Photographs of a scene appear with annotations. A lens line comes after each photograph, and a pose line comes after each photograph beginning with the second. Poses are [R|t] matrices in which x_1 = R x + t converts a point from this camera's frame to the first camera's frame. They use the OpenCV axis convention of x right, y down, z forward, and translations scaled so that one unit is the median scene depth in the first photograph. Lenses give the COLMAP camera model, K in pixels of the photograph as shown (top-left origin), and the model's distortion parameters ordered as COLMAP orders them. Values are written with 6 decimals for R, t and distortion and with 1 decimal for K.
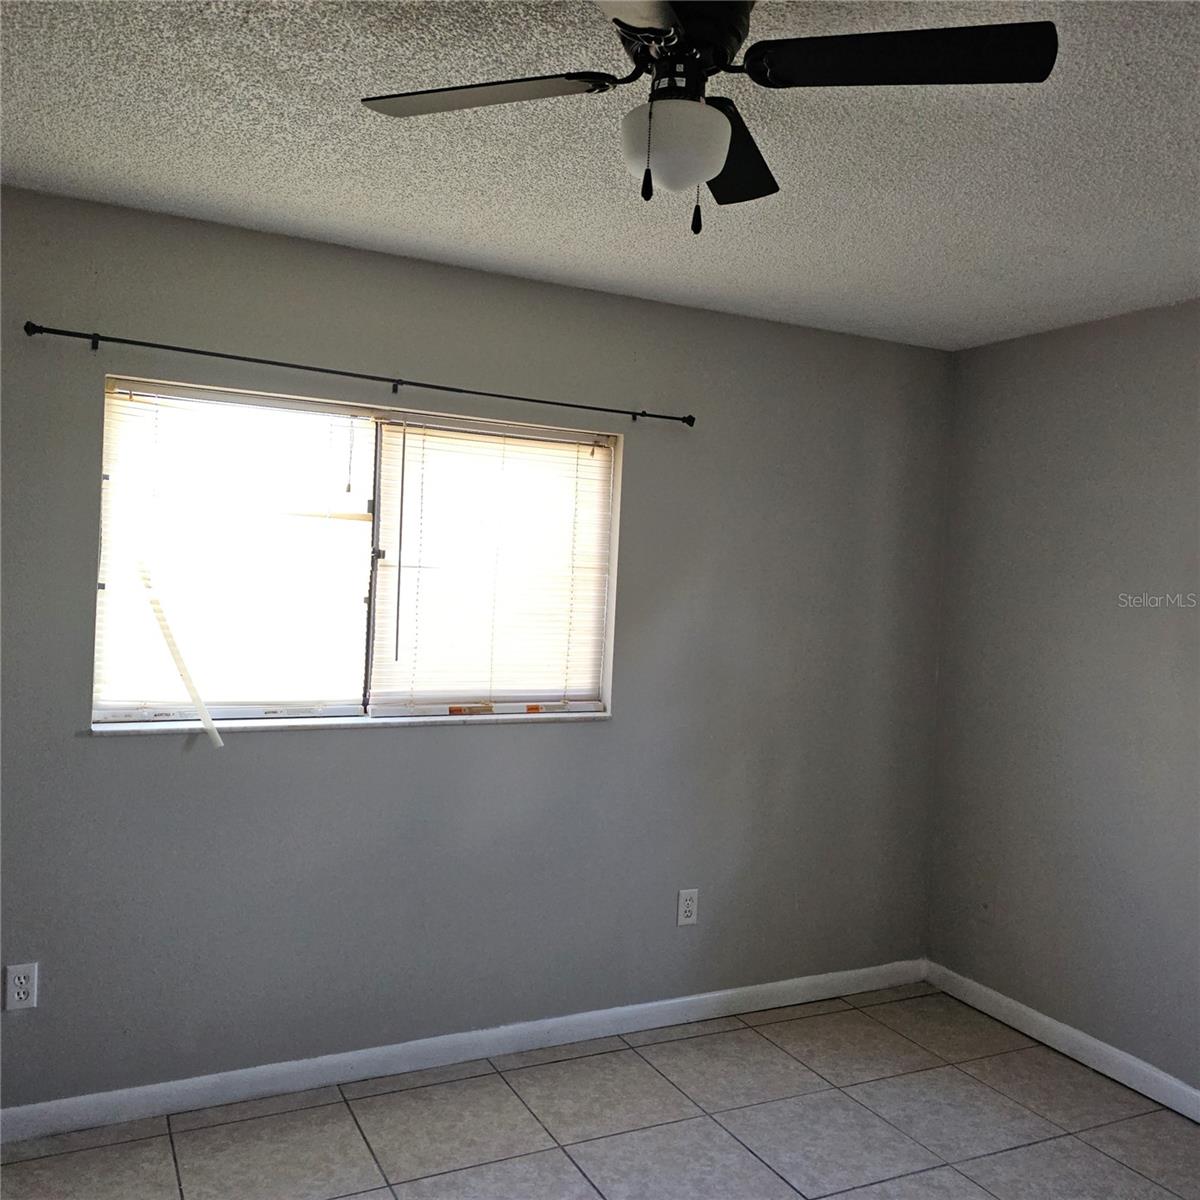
lens RADIAL K [[1047.2, 0, 613.1], [0, 1047.2, 588.4], [0, 0, 1]] dist [0.074547, -0.070848]
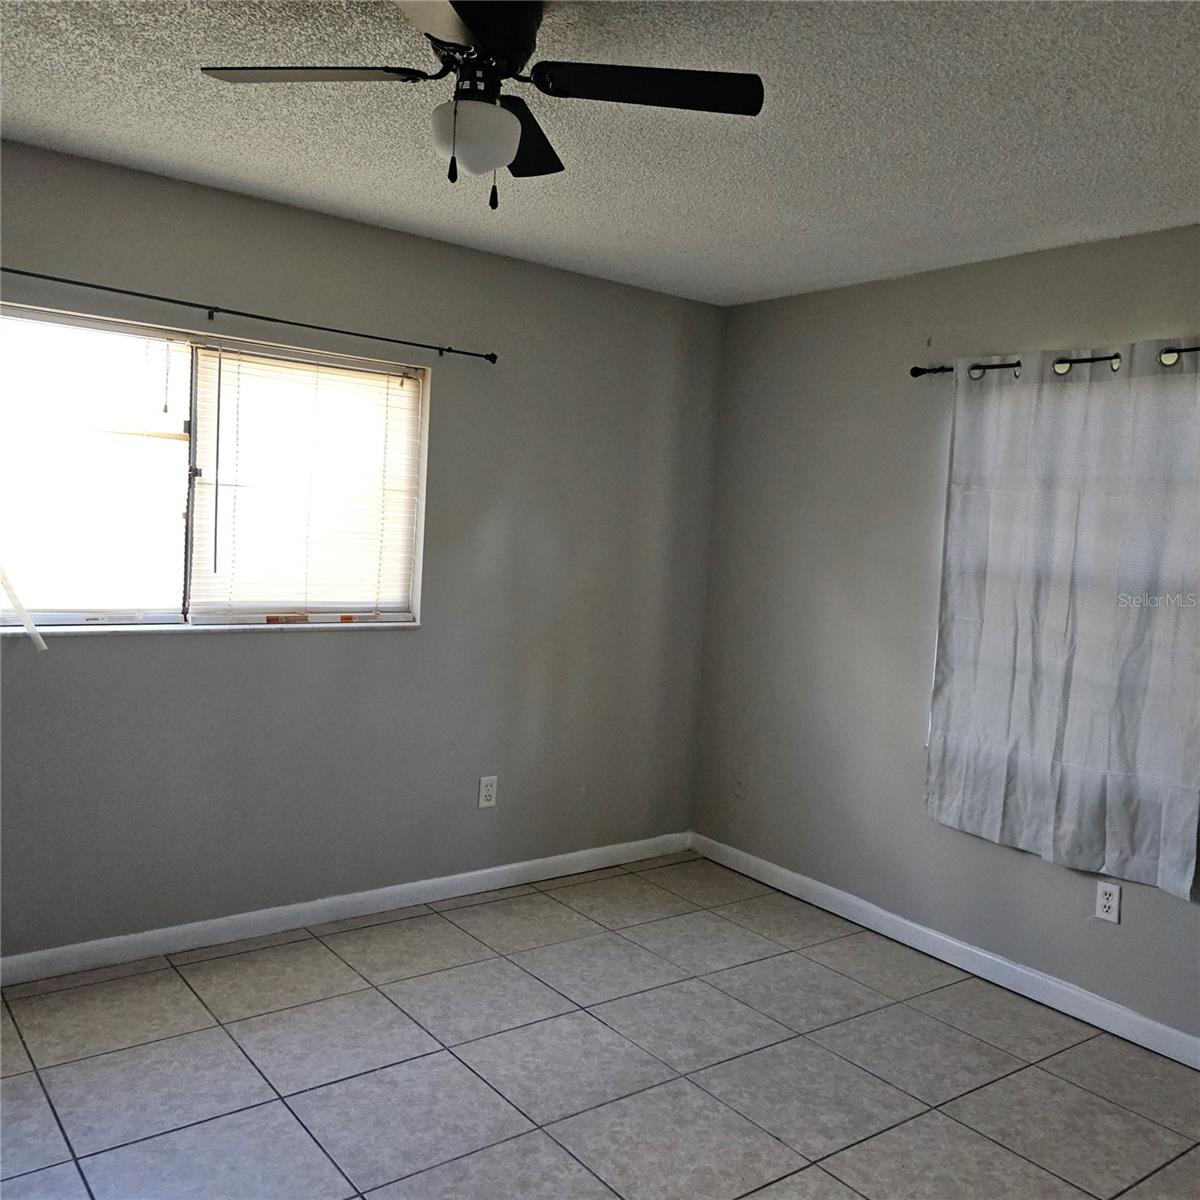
lens RADIAL K [[1047.2, 0, 613.1], [0, 1047.2, 588.4], [0, 0, 1]] dist [0.074547, -0.070848]
pose [[0.983032, 0.001204, 0.183428, -0.005306], [-0.012512, 0.998089, 0.060507, 0.015649], [-0.183005, -0.061776, 0.981169, -0.144268]]
